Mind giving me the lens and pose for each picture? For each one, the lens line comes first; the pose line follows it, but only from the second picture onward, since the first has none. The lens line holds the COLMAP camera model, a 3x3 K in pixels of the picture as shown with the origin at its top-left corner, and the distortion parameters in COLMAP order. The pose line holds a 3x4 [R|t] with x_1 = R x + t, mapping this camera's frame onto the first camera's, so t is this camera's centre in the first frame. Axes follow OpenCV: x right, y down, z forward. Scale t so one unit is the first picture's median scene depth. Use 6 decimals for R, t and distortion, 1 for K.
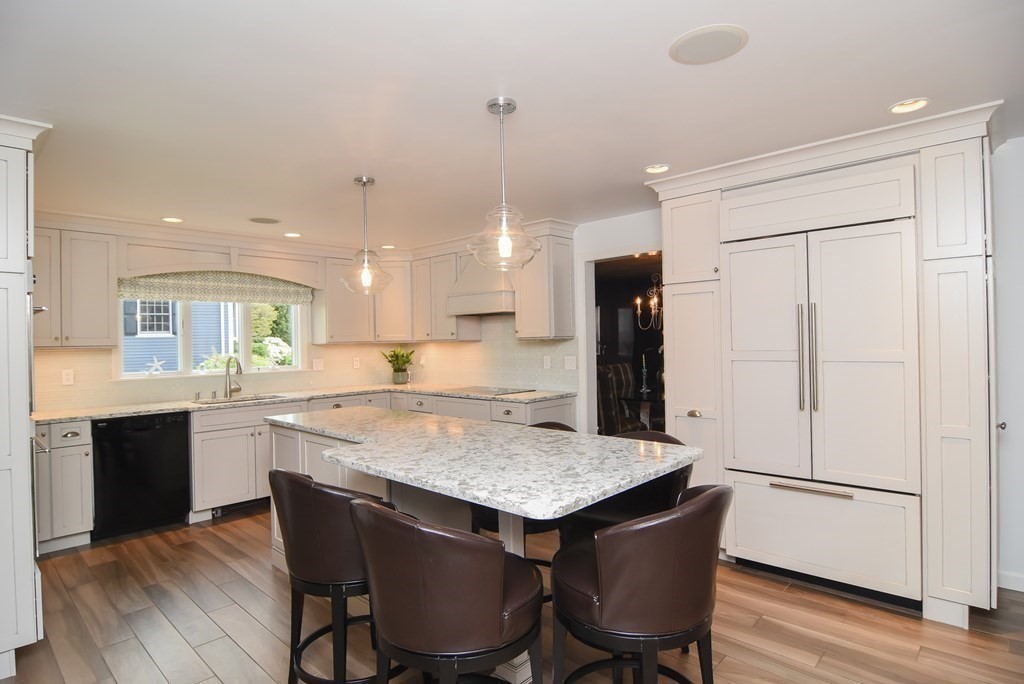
lens RADIAL K [[548.8, 0, 512.0], [0, 548.8, 342.0], [0, 0, 1]] dist [-0.001241, -0.013534]
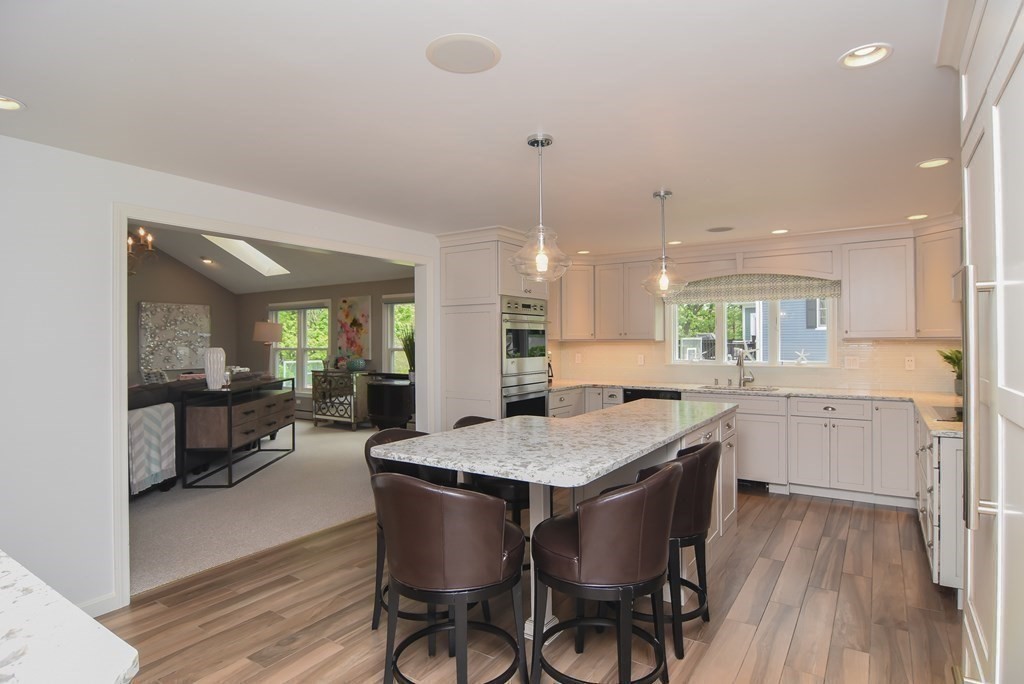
lens RADIAL K [[548.8, 0, 512.0], [0, 548.8, 342.0], [0, 0, 1]] dist [-0.001241, -0.013534]
pose [[0.165252, 0.023094, -0.985981, 0.518716], [0.000372, 0.999724, 0.023478, -0.016485], [0.986251, -0.004247, 0.165197, 0.347408]]
